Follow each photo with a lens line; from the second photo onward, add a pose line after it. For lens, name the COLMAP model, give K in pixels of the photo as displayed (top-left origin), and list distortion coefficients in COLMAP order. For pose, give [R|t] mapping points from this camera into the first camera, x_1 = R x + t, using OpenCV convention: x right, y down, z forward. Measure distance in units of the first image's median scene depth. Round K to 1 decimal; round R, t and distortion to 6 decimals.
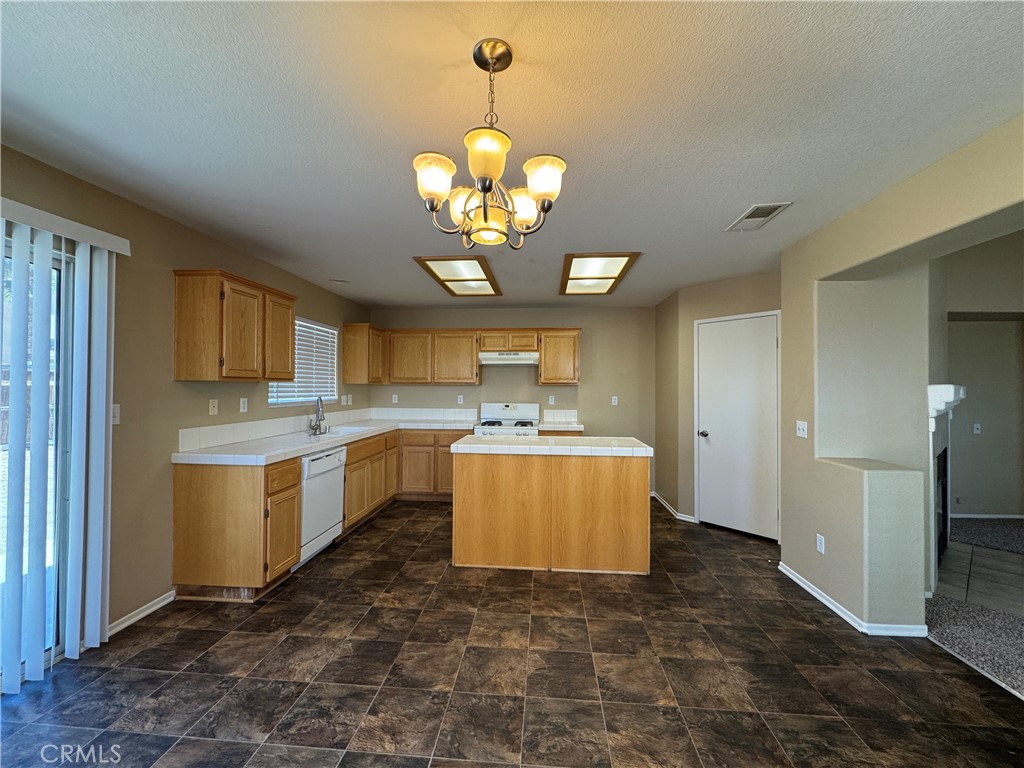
lens RADIAL K [[408.4, 0, 513.0], [0, 408.4, 383.0], [0, 0, 1]] dist [-0.001772, 0.000085]
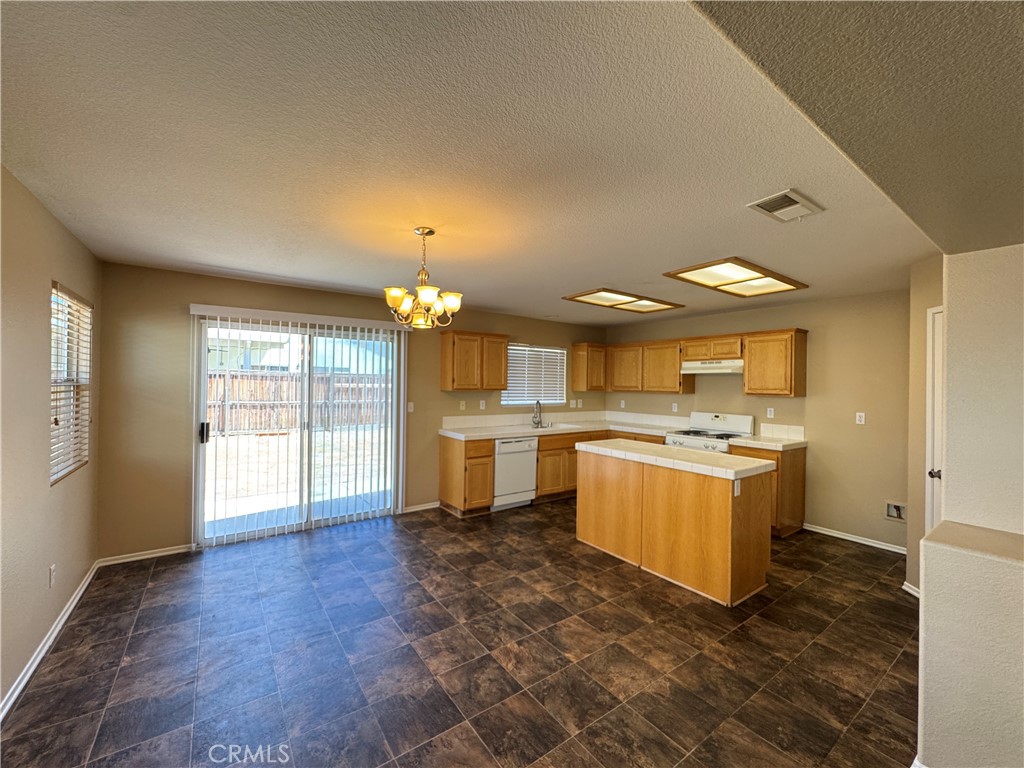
lens RADIAL K [[408.4, 0, 510.7], [0, 408.4, 384.4], [0, 0, 1]] dist [-0.001772, 0.000085]
pose [[0.648767, 0.003997, -0.760977, 0.807943], [-0.002863, 0.999992, 0.002812, -0.040172], [0.760982, 0.000355, 0.648773, 0.027665]]
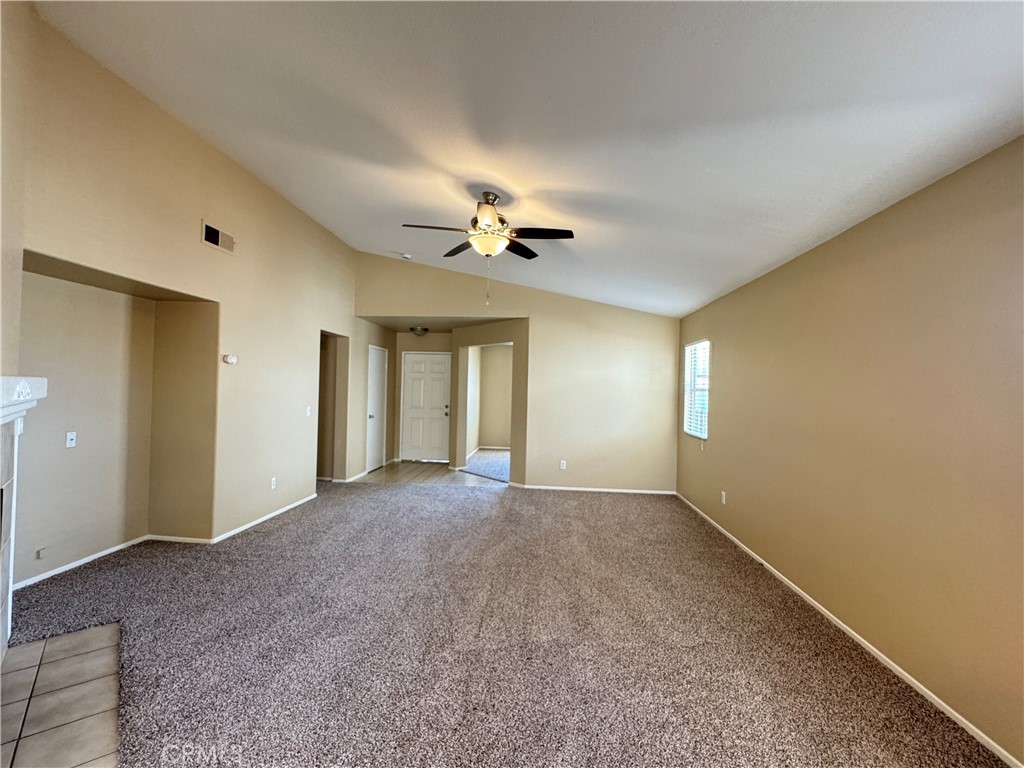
lens RADIAL K [[460.4, 0, 513.3], [0, 460.4, 383.9], [0, 0, 1]] dist [-0.001766, -0.000284]
pose [[-0.007556, 0.006995, 0.999947, 0.589829], [-0.031632, 0.999473, -0.007231, 0.000102], [-0.999471, -0.031684, -0.007330, 0.434145]]
